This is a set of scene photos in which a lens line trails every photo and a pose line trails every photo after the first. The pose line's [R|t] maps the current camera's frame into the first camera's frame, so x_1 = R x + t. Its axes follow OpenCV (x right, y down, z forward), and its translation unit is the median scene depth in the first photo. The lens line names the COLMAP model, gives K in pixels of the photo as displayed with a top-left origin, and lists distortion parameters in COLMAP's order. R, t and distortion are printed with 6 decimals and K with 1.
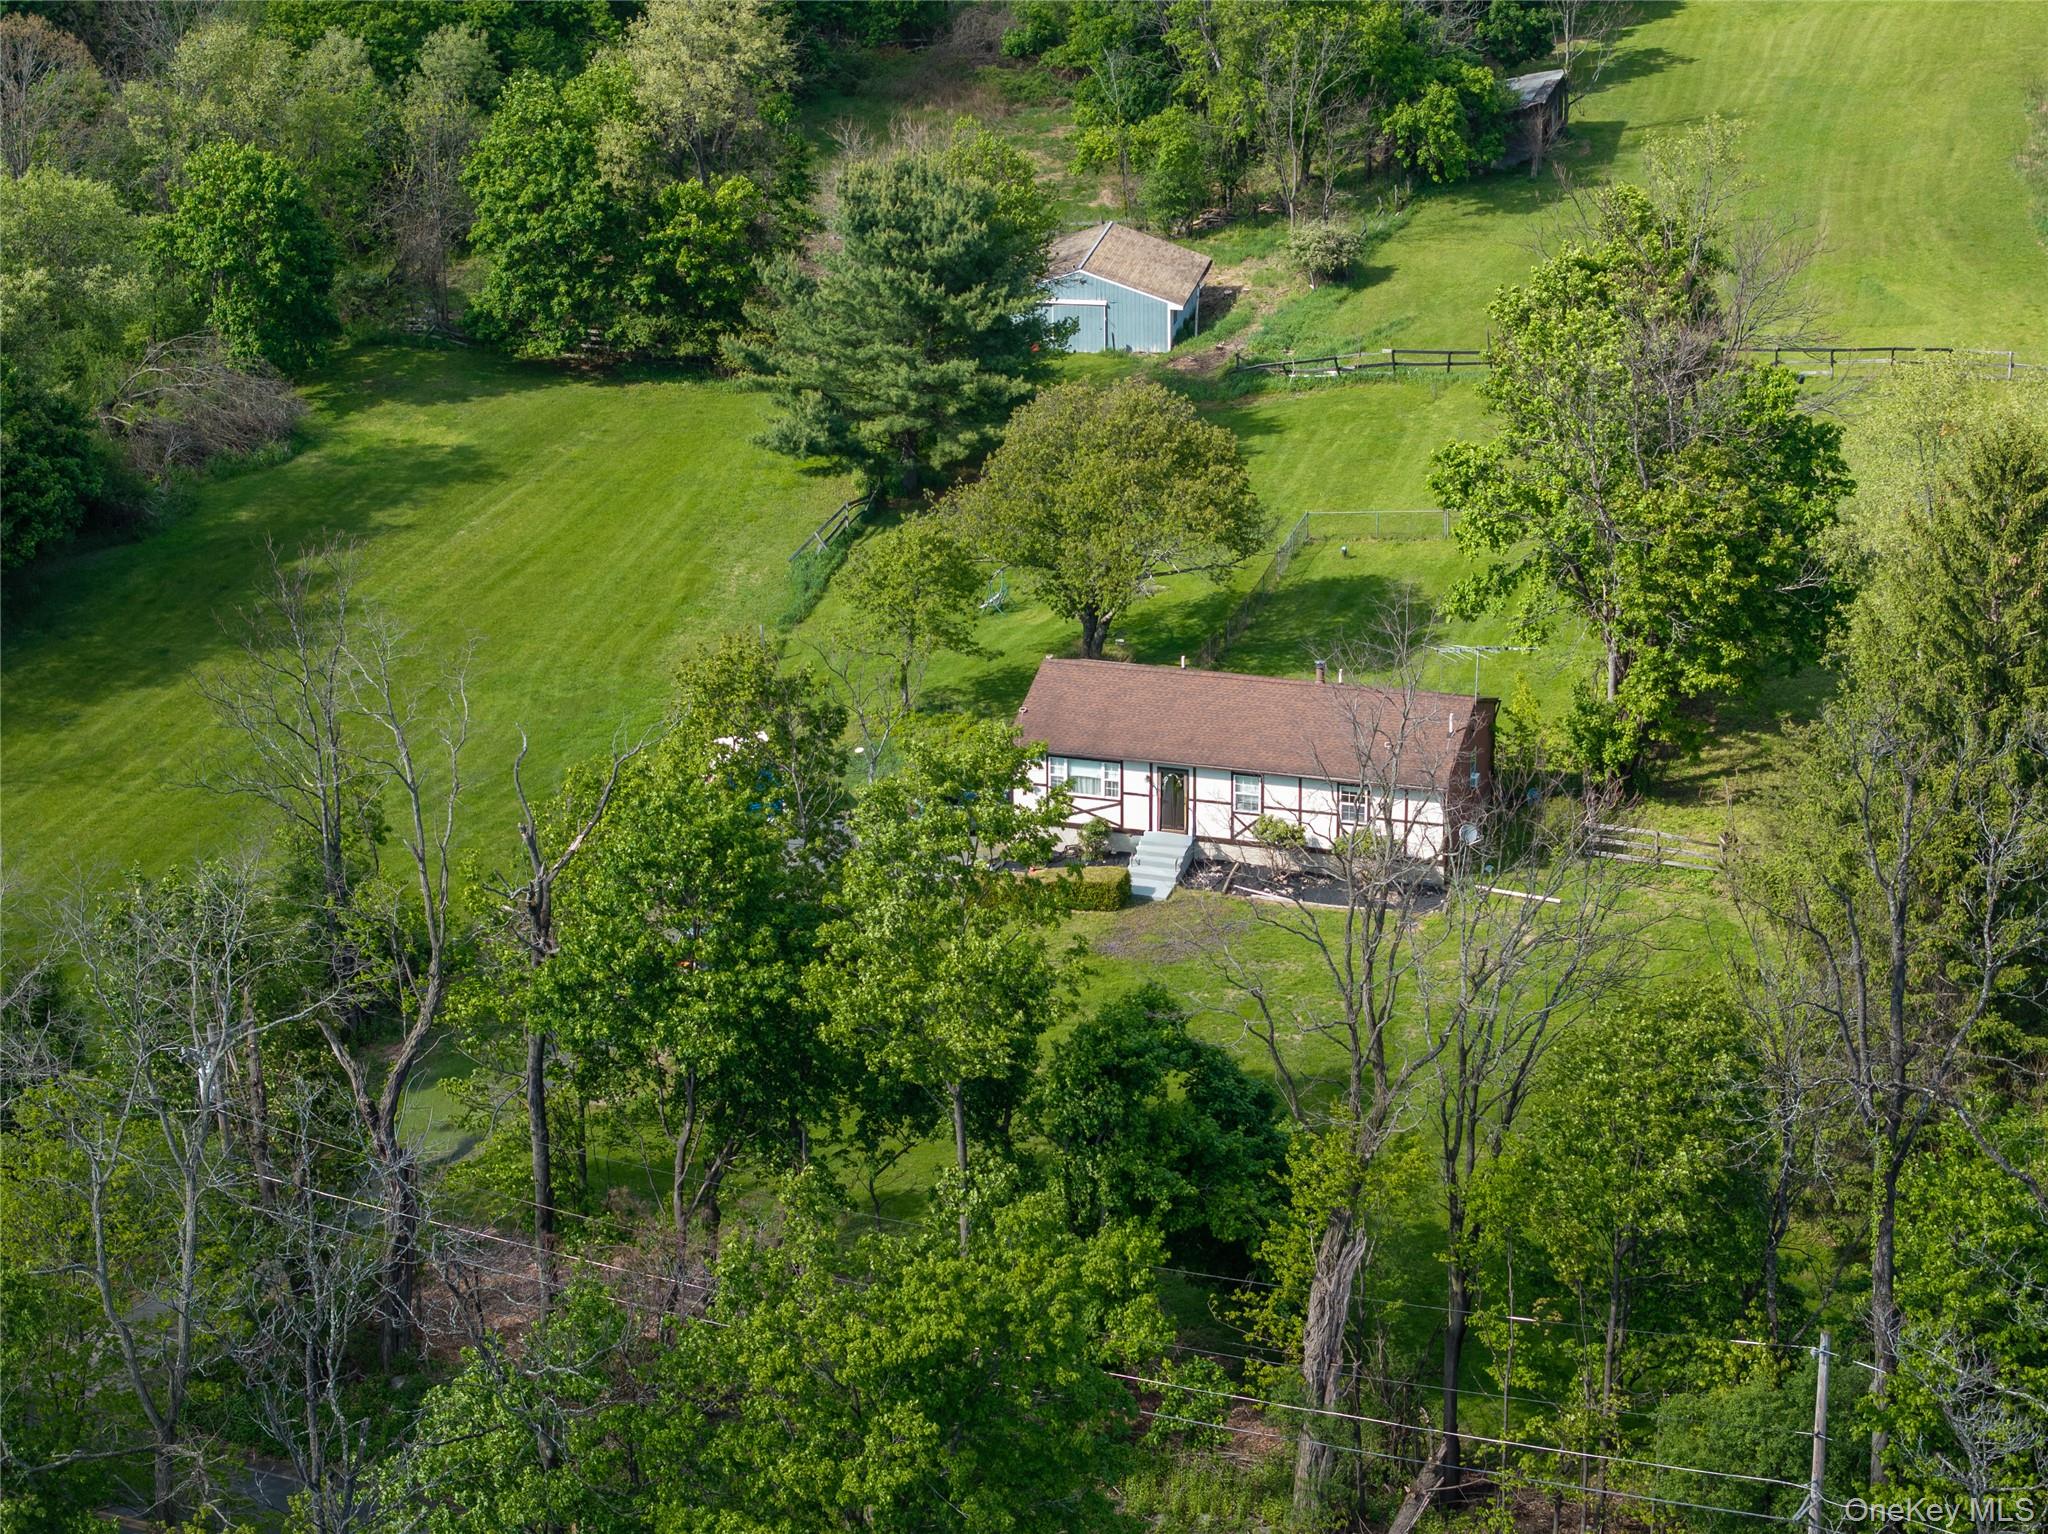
lens RADIAL K [[4120.9, 0, 1024.0], [0, 4120.9, 767.0], [0, 0, 1]] dist [-0.107044, 0.270894]
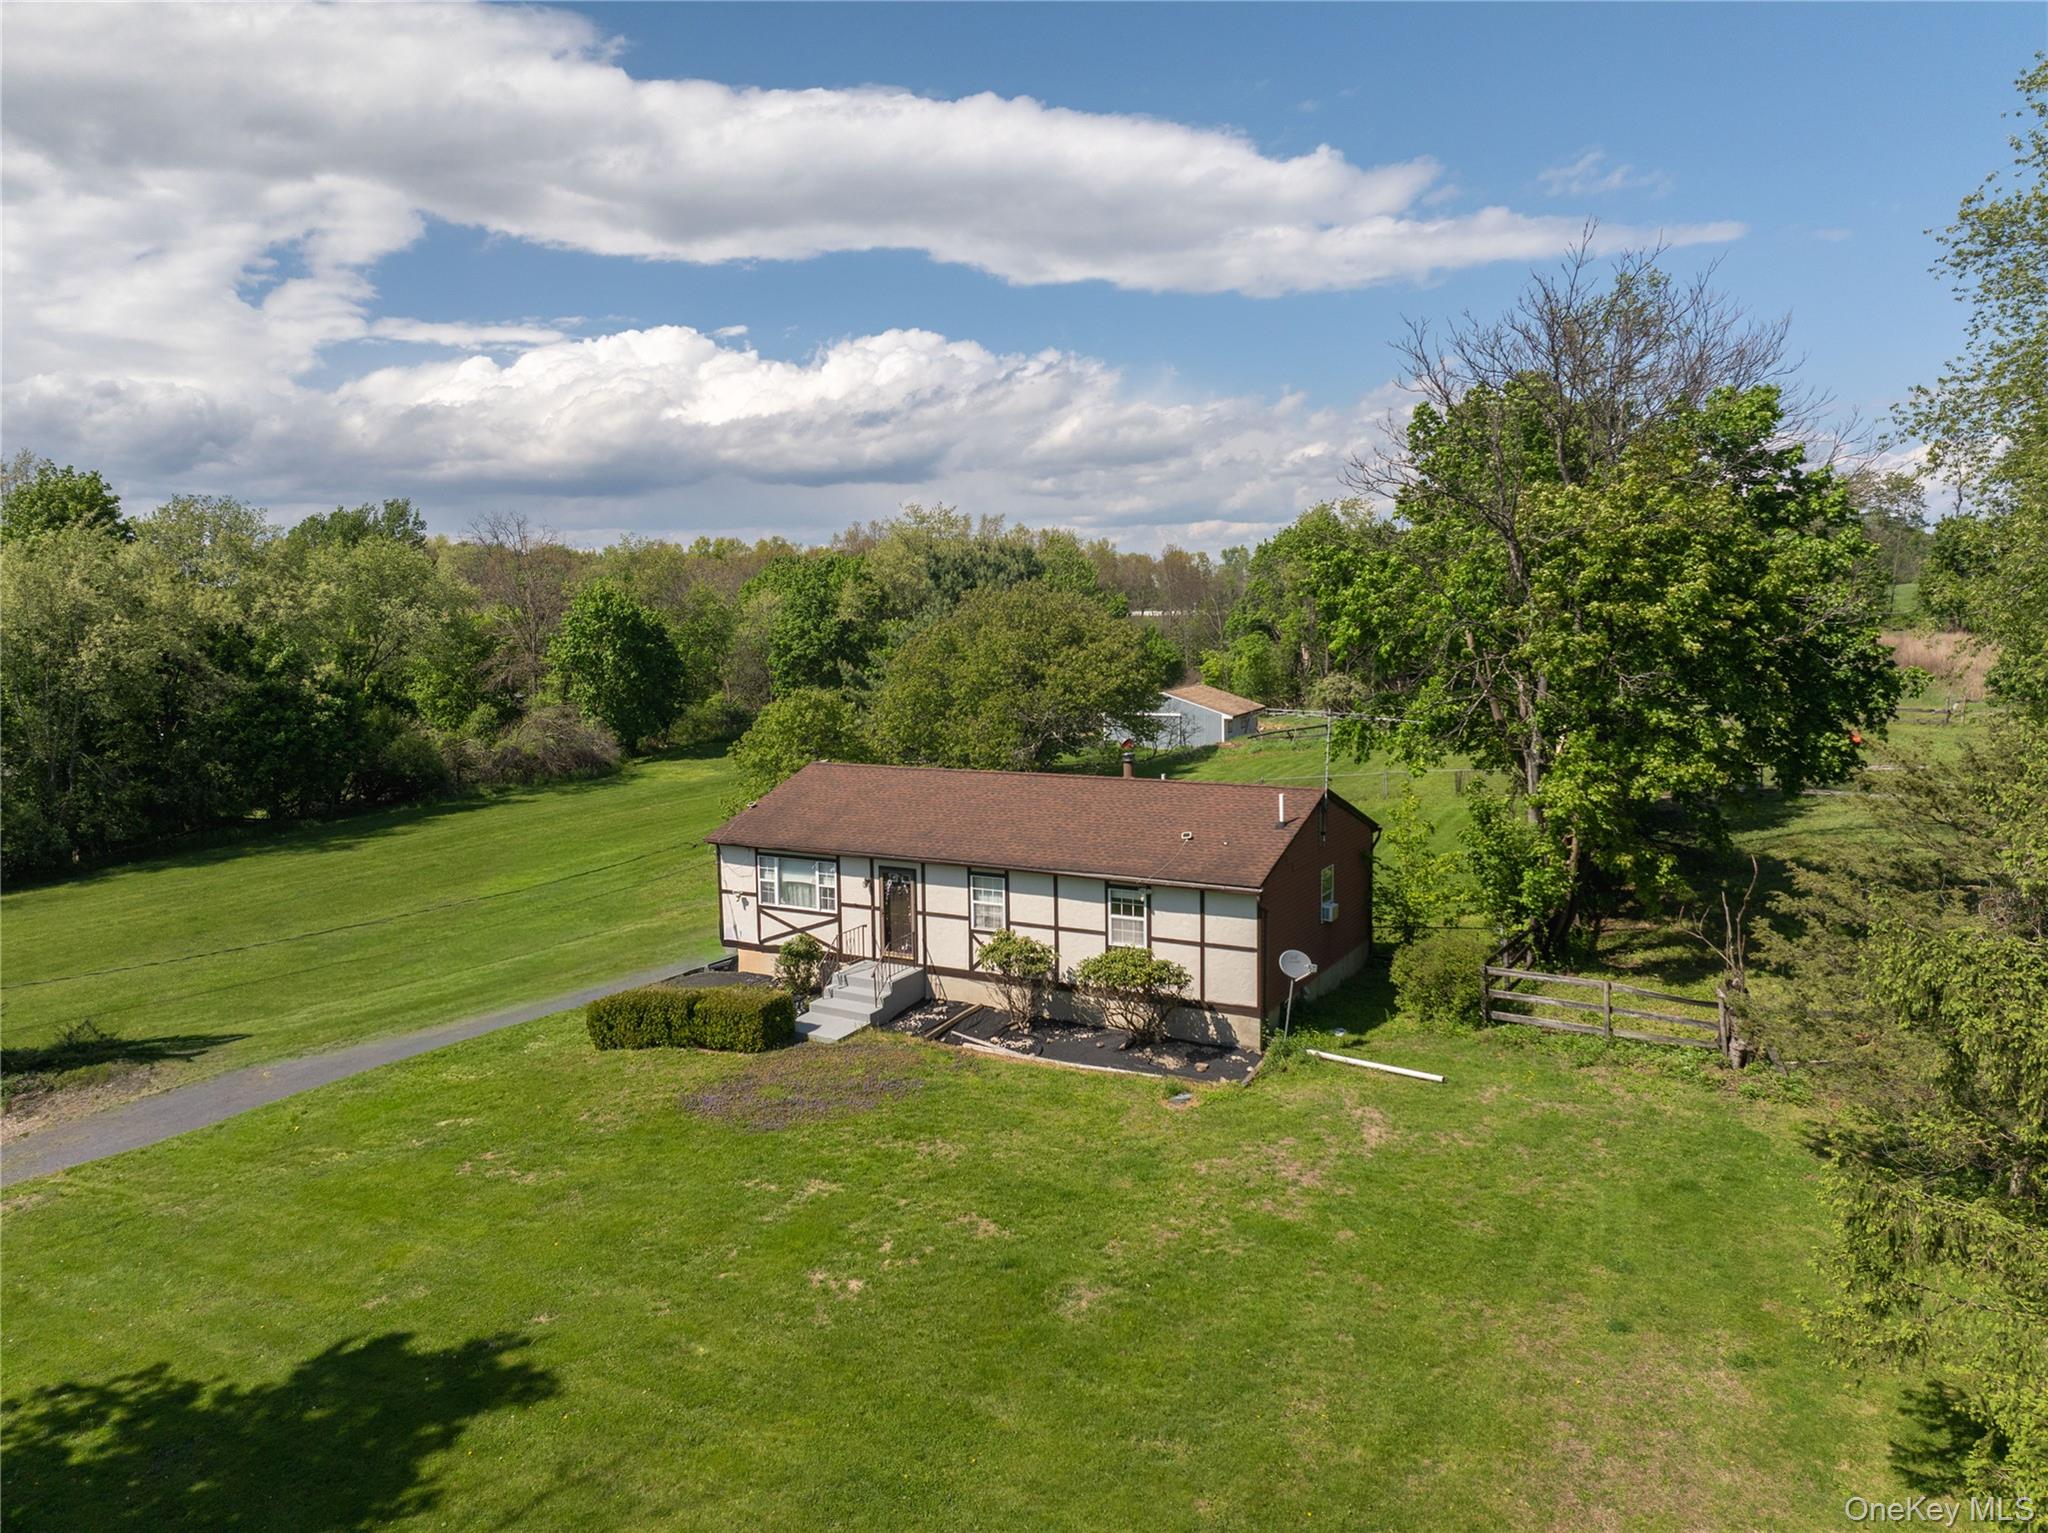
lens RADIAL K [[1442.4, 0, 1020.2], [0, 1442.4, 768.2], [0, 0, 1]] dist [-0.070874, 0.055018]
pose [[0.975502, 0.020987, -0.218987, 0.112361], [-0.073438, 0.969402, -0.234235, 0.041063], [0.207371, 0.244578, 0.947195, 0.758174]]
